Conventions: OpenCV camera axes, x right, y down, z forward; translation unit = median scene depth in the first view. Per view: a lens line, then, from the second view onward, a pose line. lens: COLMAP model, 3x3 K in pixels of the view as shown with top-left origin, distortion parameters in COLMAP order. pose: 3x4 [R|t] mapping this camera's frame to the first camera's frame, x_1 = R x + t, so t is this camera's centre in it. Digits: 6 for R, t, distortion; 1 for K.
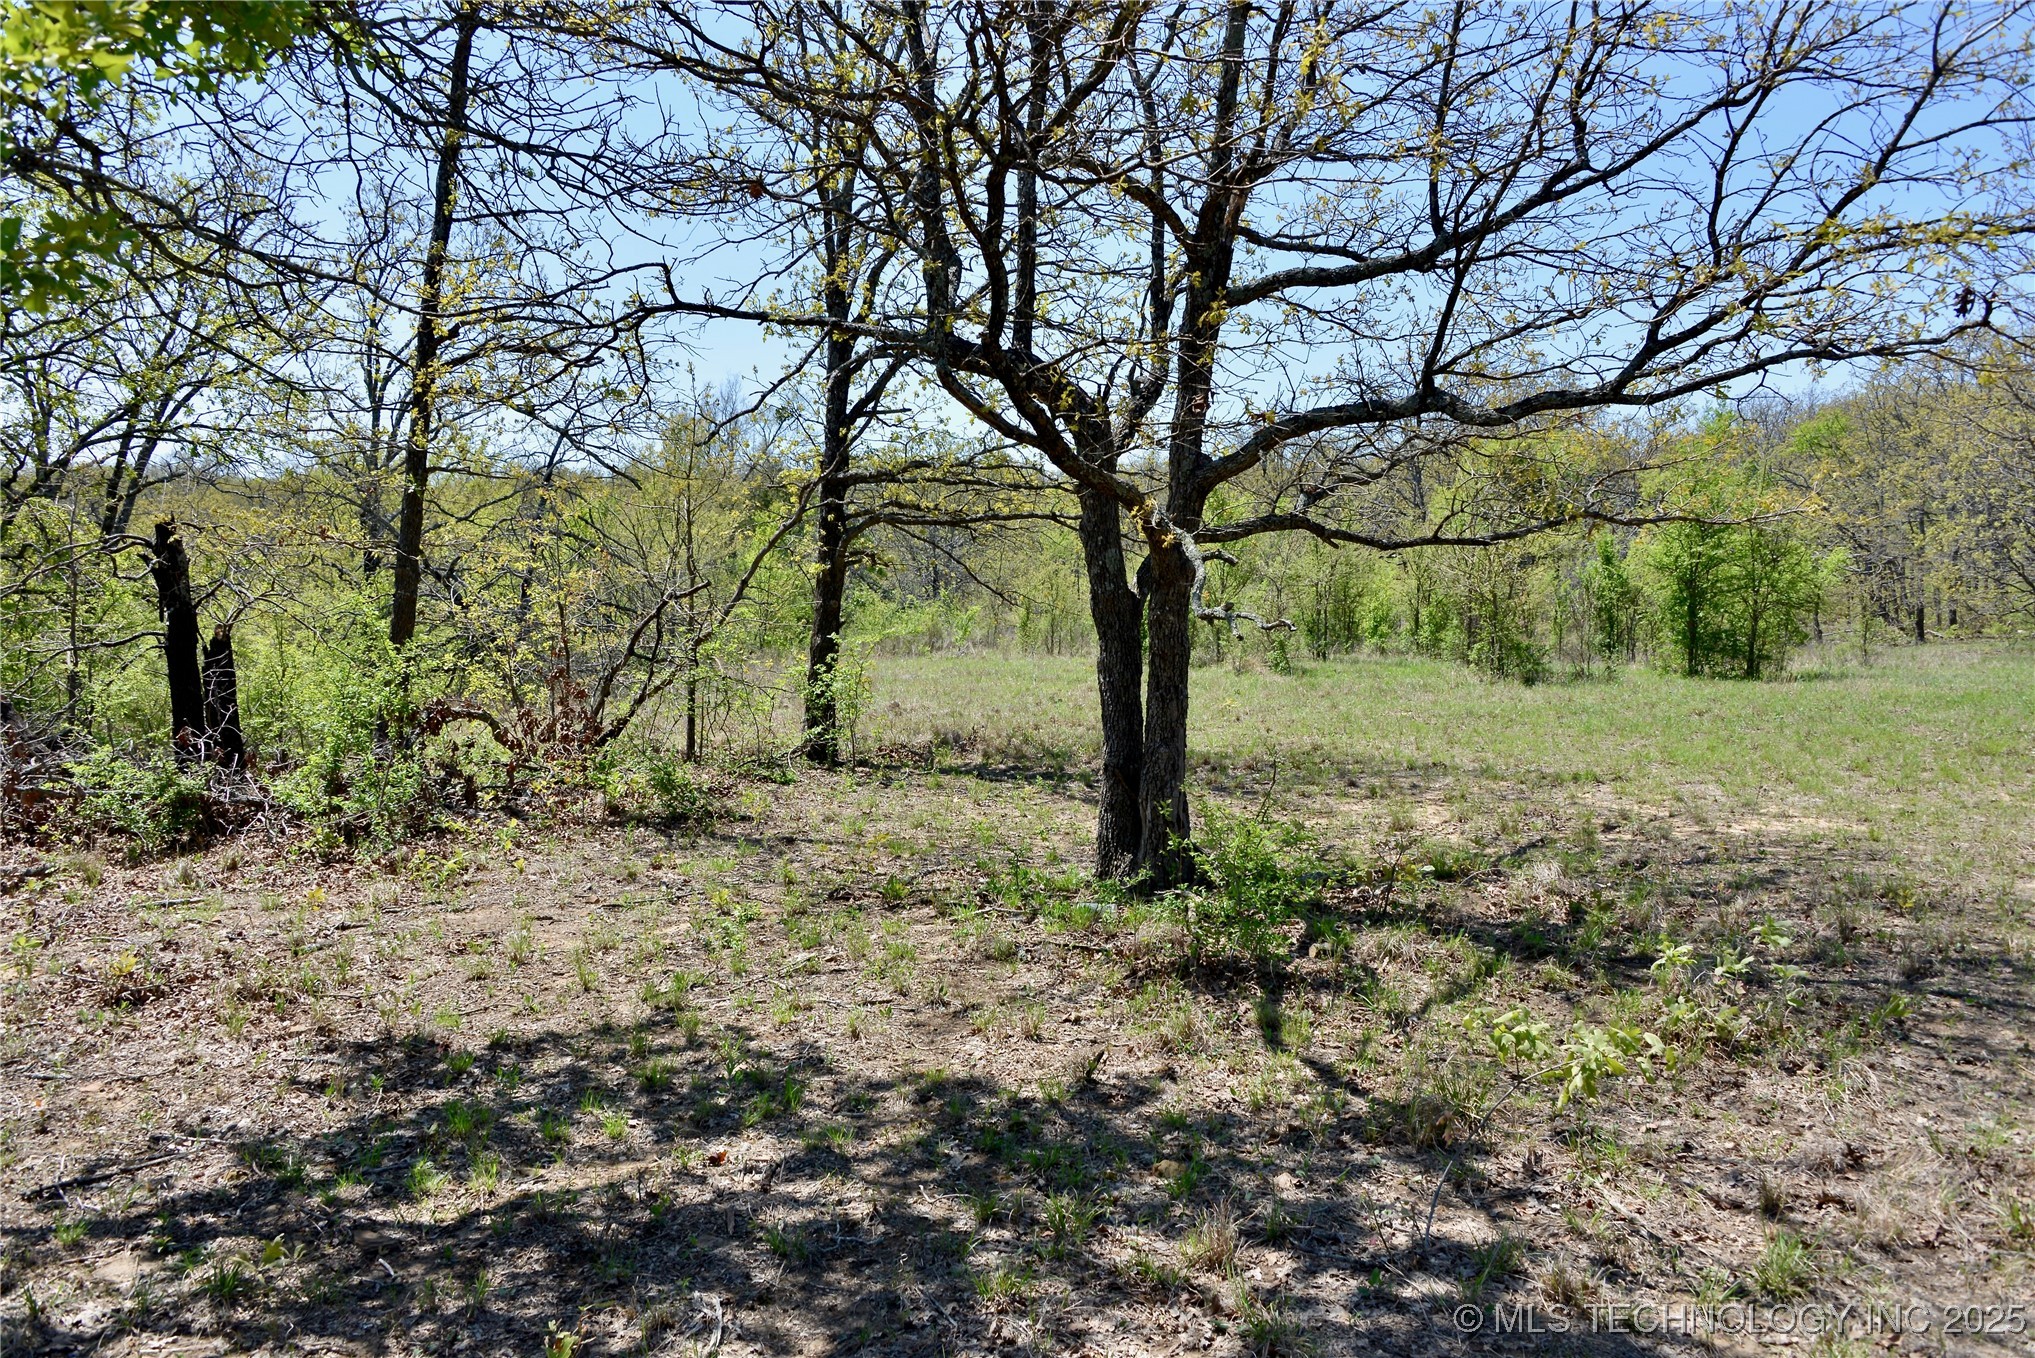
lens RADIAL K [[1599.1, 0, 1015.9], [0, 1599.1, 677.4], [0, 0, 1]] dist [-0.025240, -0.027027]
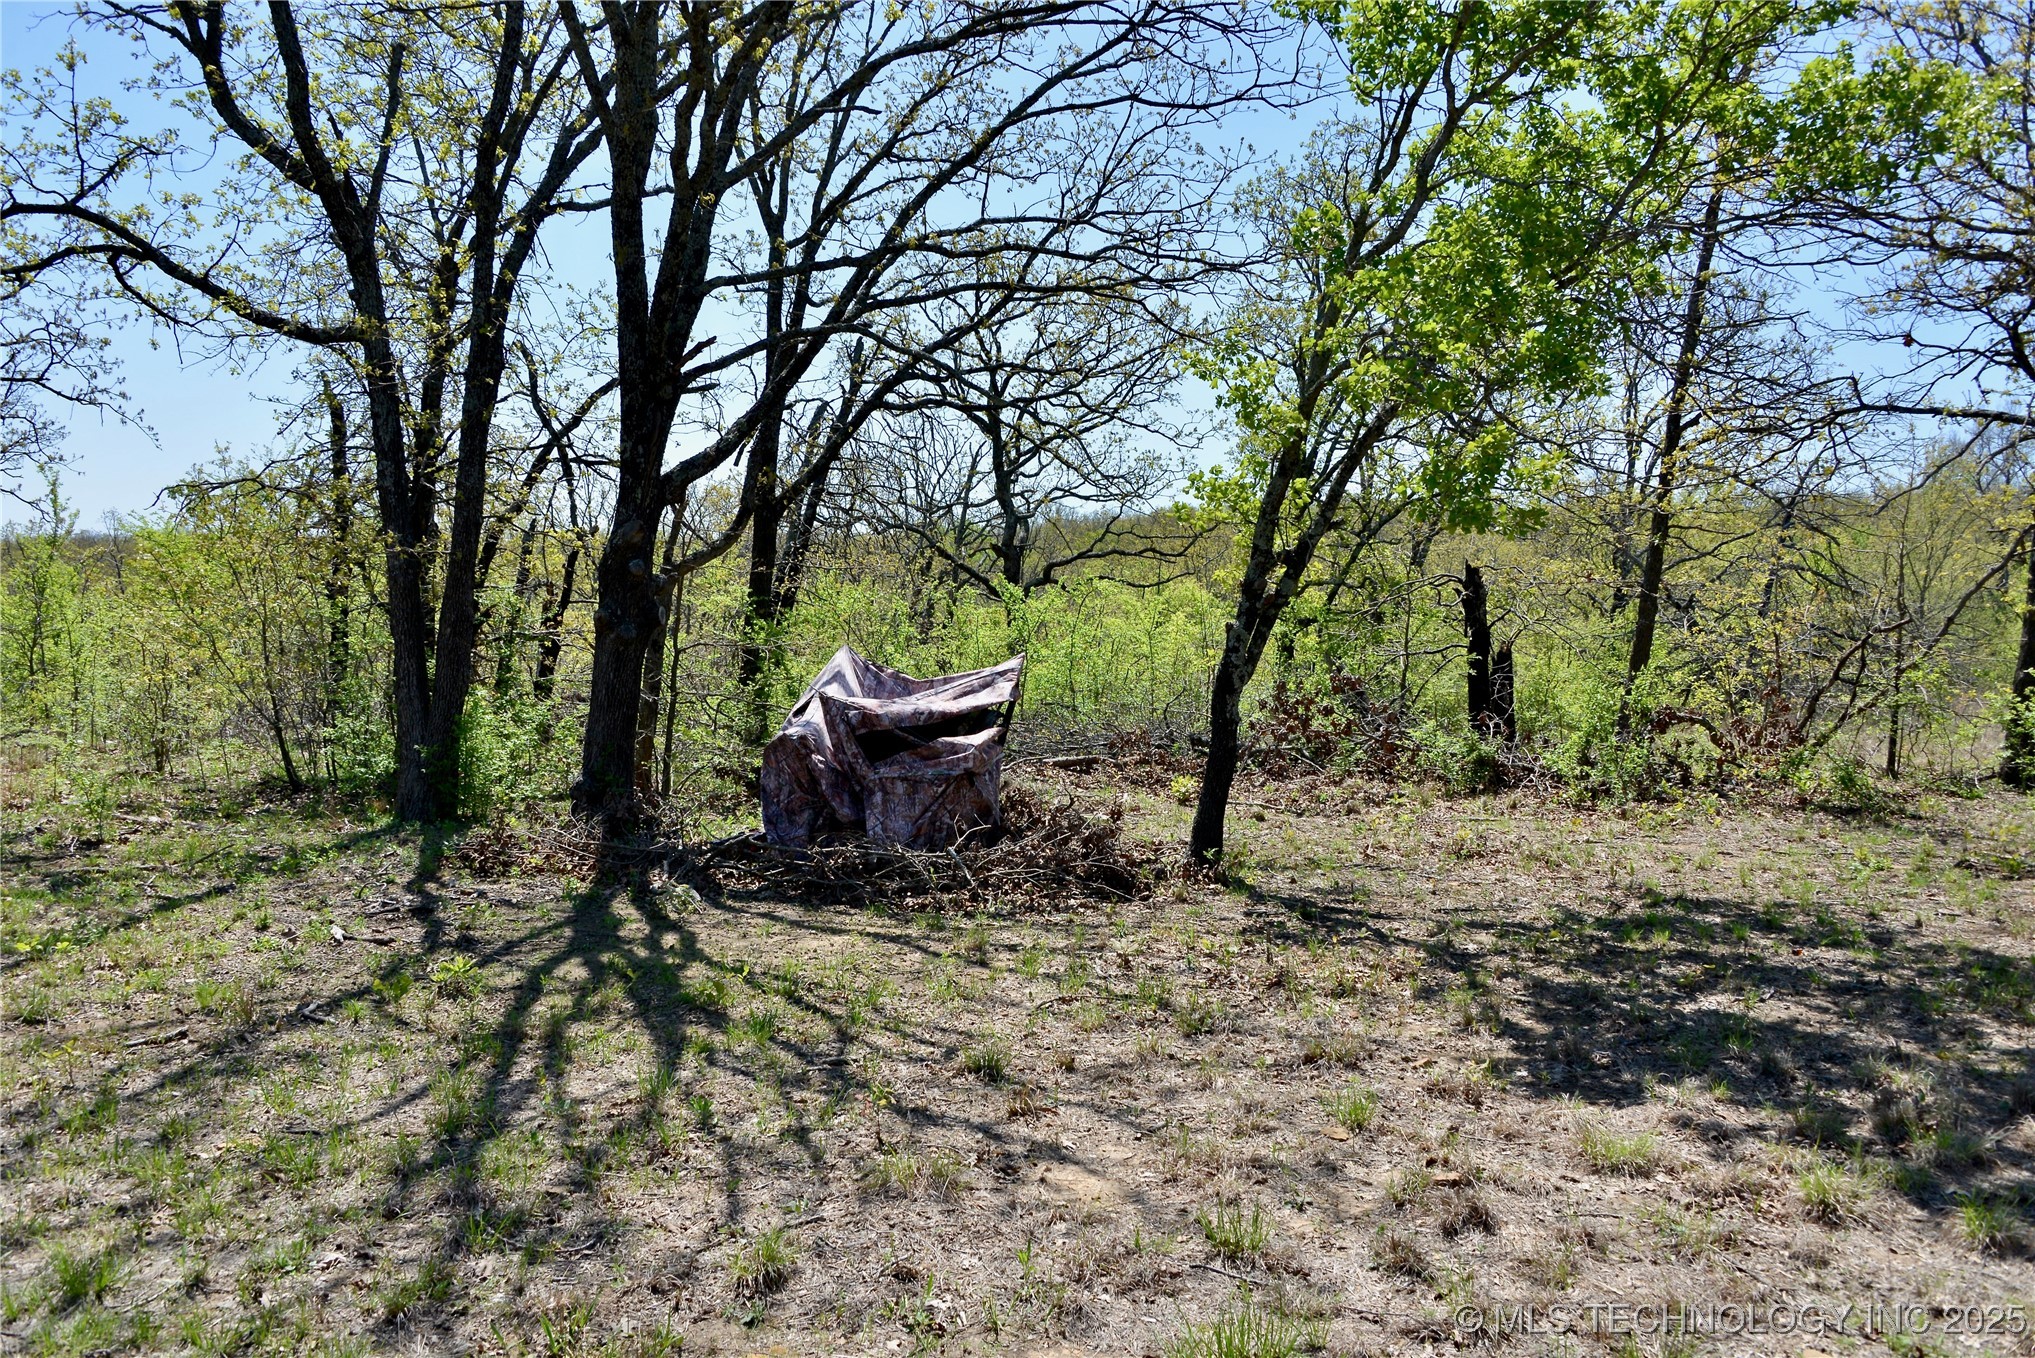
lens RADIAL K [[1599.1, 0, 1013.4], [0, 1599.1, 673.9], [0, 0, 1]] dist [-0.025240, -0.027027]
pose [[0.733809, 0.045239, -0.677848, 0.144587], [-0.058046, 0.998307, 0.003789, 0.017861], [0.676871, 0.036566, 0.735192, -0.363346]]
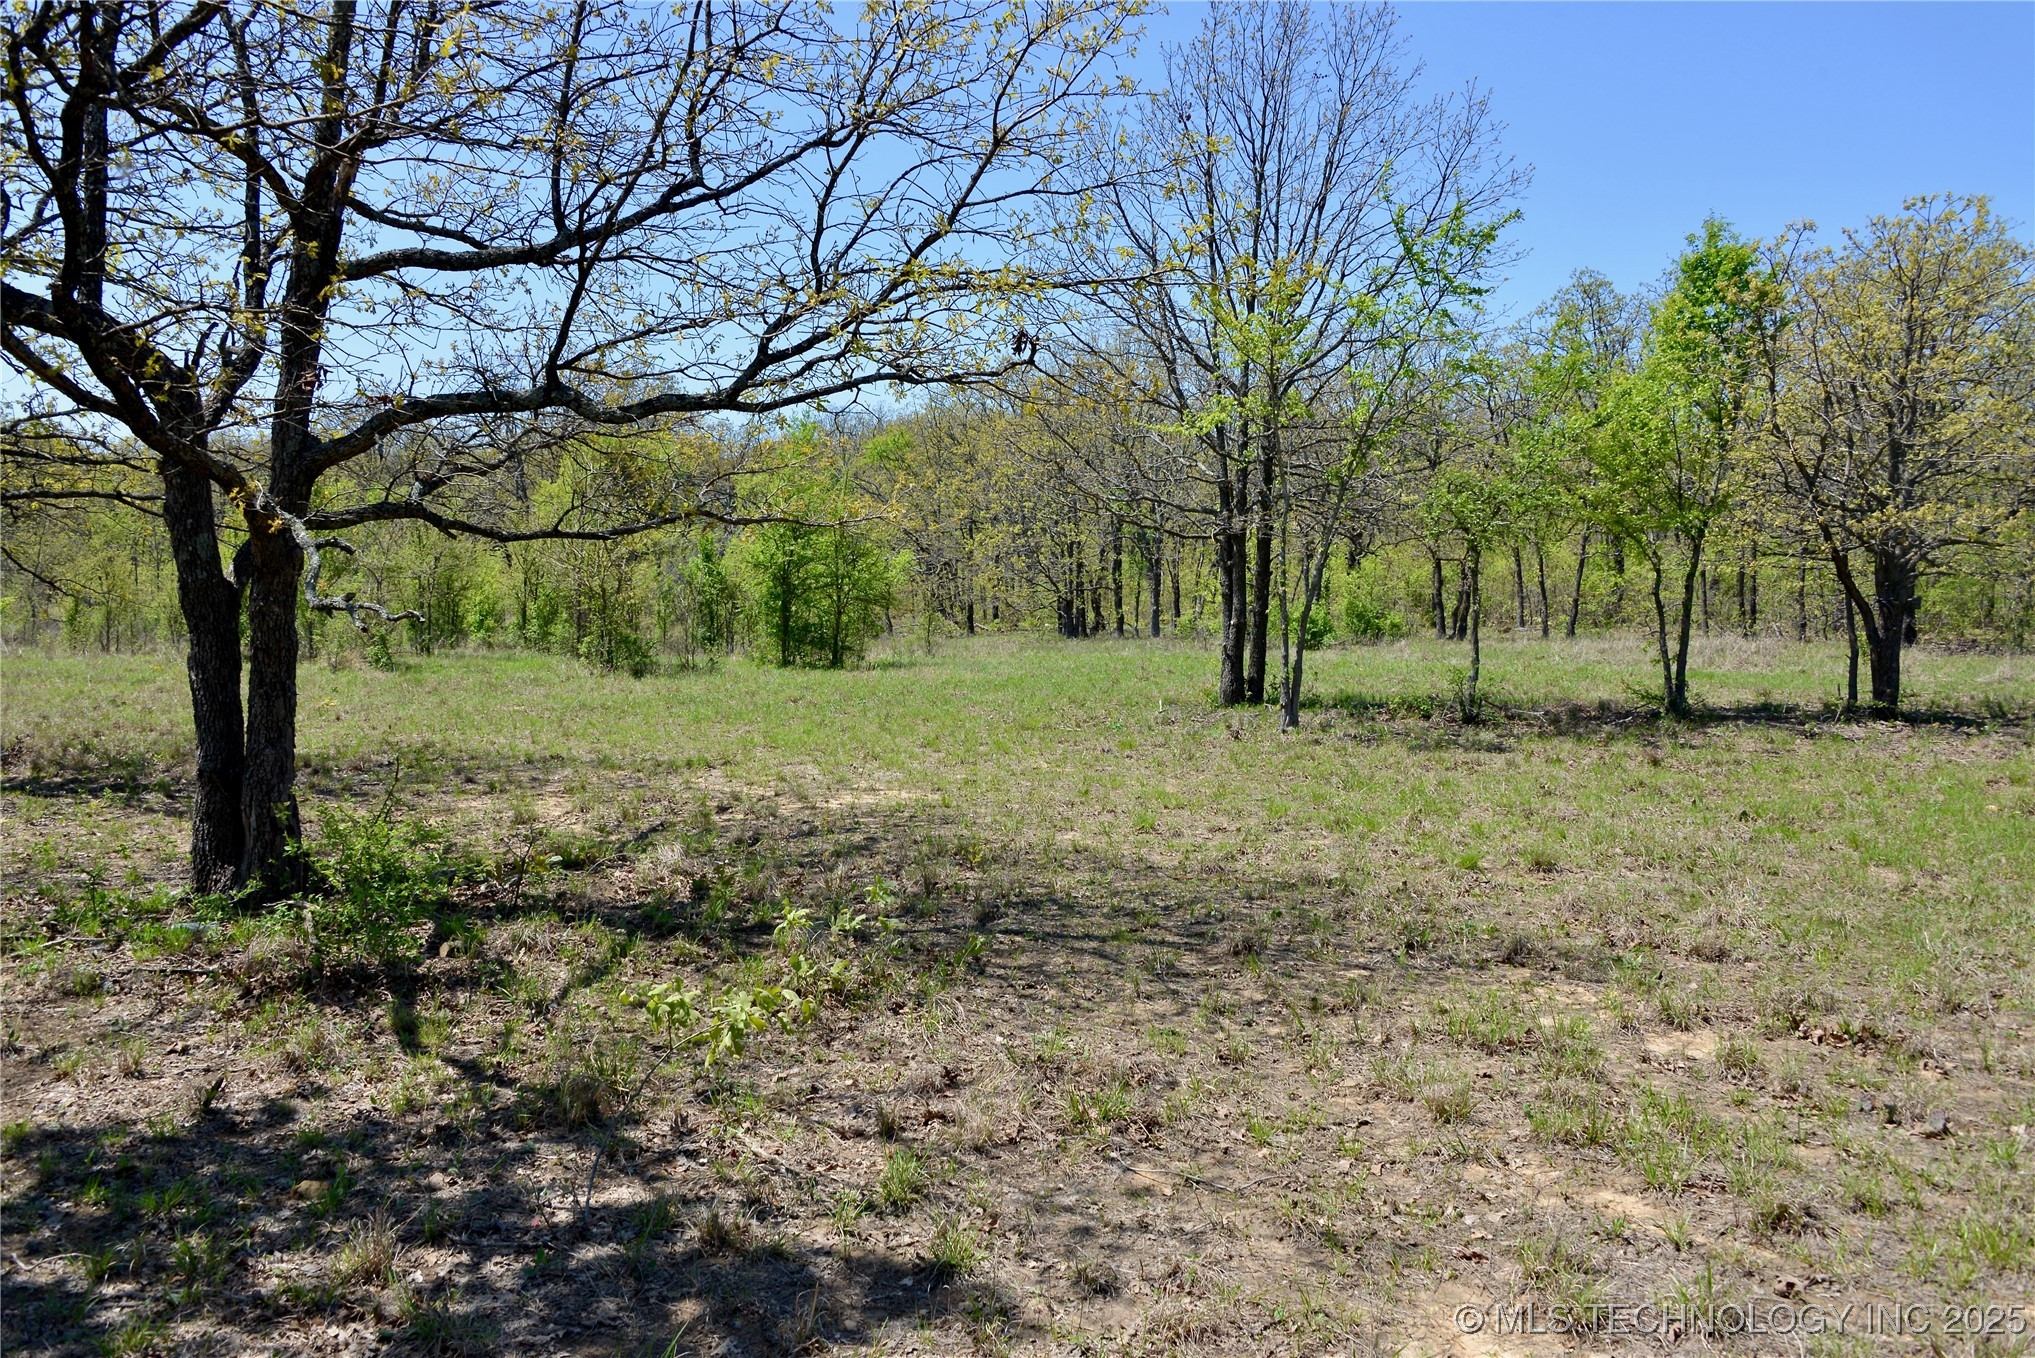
lens RADIAL K [[1599.1, 0, 1010.0], [0, 1599.1, 681.6], [0, 0, 1]] dist [-0.025240, -0.027027]
pose [[0.854434, -0.018023, 0.519247, -0.020072], [0.015004, 0.999837, 0.010014, 0.002188], [-0.519343, -0.000765, 0.854565, -0.012720]]
